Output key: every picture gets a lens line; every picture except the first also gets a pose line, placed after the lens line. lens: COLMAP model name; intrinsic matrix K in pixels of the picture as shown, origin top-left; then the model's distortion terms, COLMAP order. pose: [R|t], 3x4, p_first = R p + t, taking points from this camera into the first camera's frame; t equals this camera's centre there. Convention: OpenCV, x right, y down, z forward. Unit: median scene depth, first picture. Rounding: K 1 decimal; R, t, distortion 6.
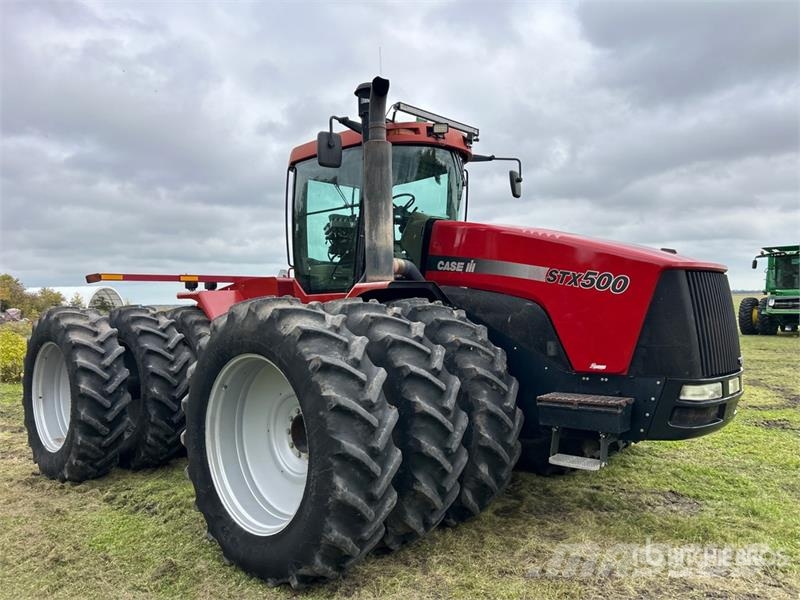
lens RADIAL K [[609.4, 0, 399.4], [0, 609.4, 304.0], [0, 0, 1]] dist [0.061418, -0.069958]
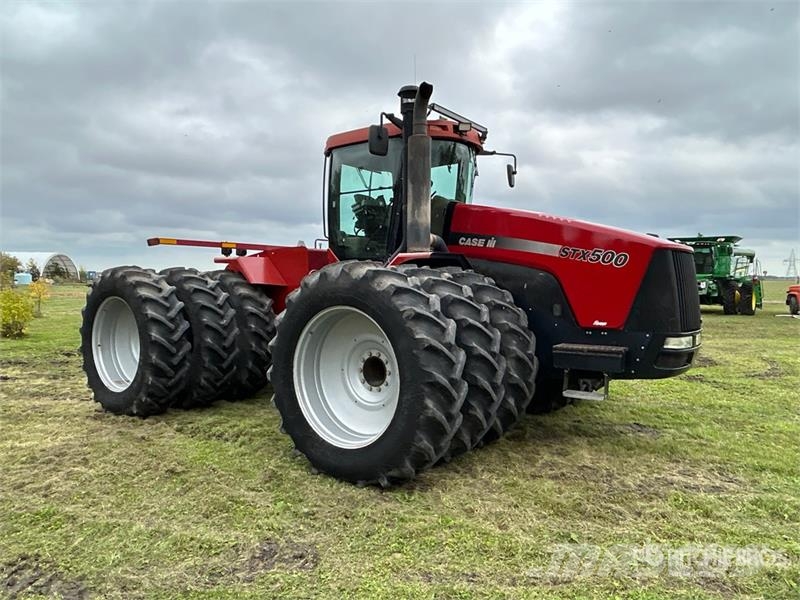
lens RADIAL K [[558.8, 0, 395.9], [0, 558.8, 301.5], [0, 0, 1]] dist [0.025987, -0.049952]
pose [[0.994389, 0.024512, 0.102906, -0.213667], [-0.028676, 0.998821, 0.039178, 0.020869], [-0.101824, -0.041909, 0.993919, -0.119890]]
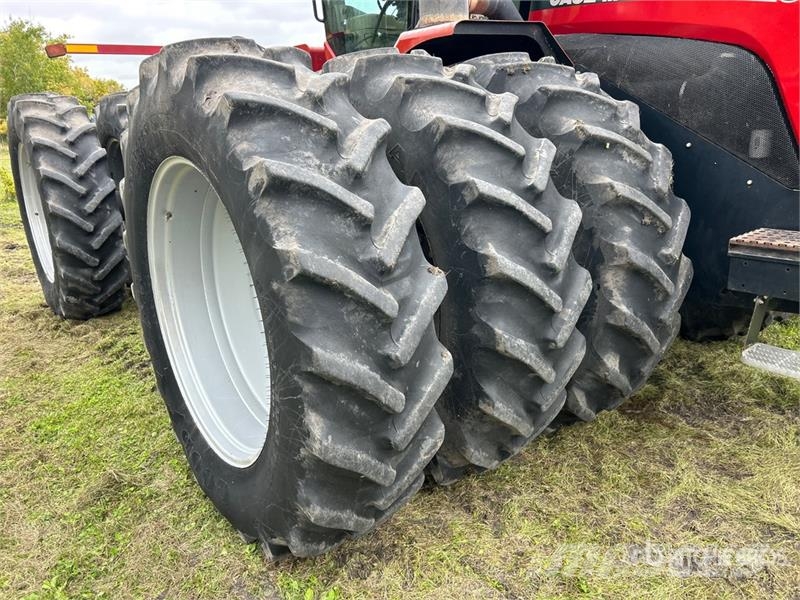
lens RADIAL K [[609.4, 0, 399.4], [0, 609.4, 304.0], [0, 0, 1]] dist [0.061418, -0.069958]
pose [[0.986401, 0.033751, -0.160856, 0.030837], [0.017181, 0.952153, 0.305140, 0.037211], [0.163458, -0.303754, 0.938624, 0.420558]]
